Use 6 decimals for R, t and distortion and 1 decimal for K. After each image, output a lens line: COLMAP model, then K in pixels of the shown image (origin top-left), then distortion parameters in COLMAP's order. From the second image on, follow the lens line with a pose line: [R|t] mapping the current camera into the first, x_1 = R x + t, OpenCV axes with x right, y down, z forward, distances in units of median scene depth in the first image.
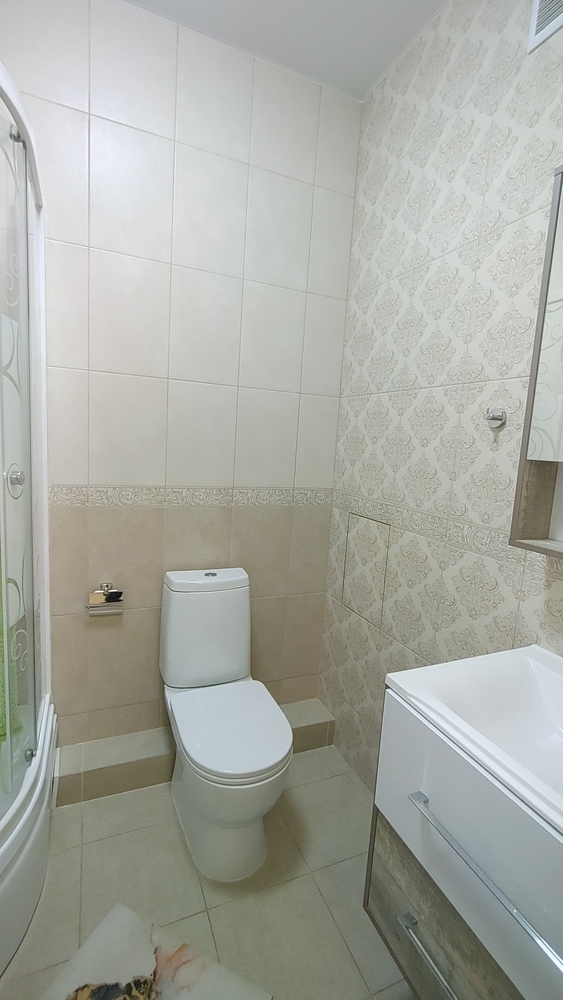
lens RADIAL K [[445.8, 0, 281.5], [0, 445.8, 500.0], [0, 0, 1]] dist [-0.000406, 0.001158]
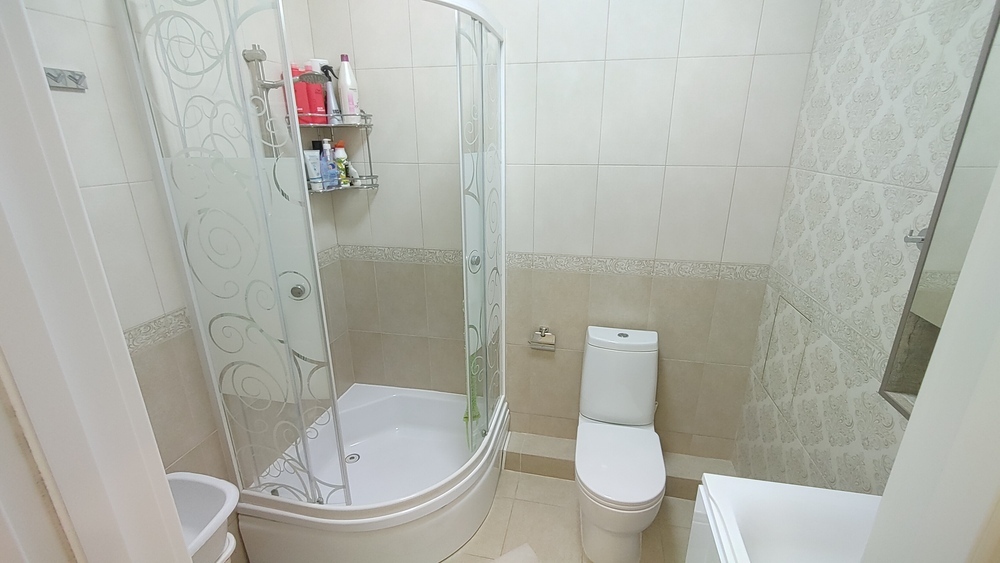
lens RADIAL K [[445.8, 0, 502.1], [0, 445.8, 287.3], [0, 0, 1]] dist [-0.000406, 0.001158]
pose [[0.817272, 0.128554, -0.561730, 0.225893], [-0.026465, 0.982143, 0.186263, -0.168007], [0.575644, -0.137362, 0.806080, -0.108461]]
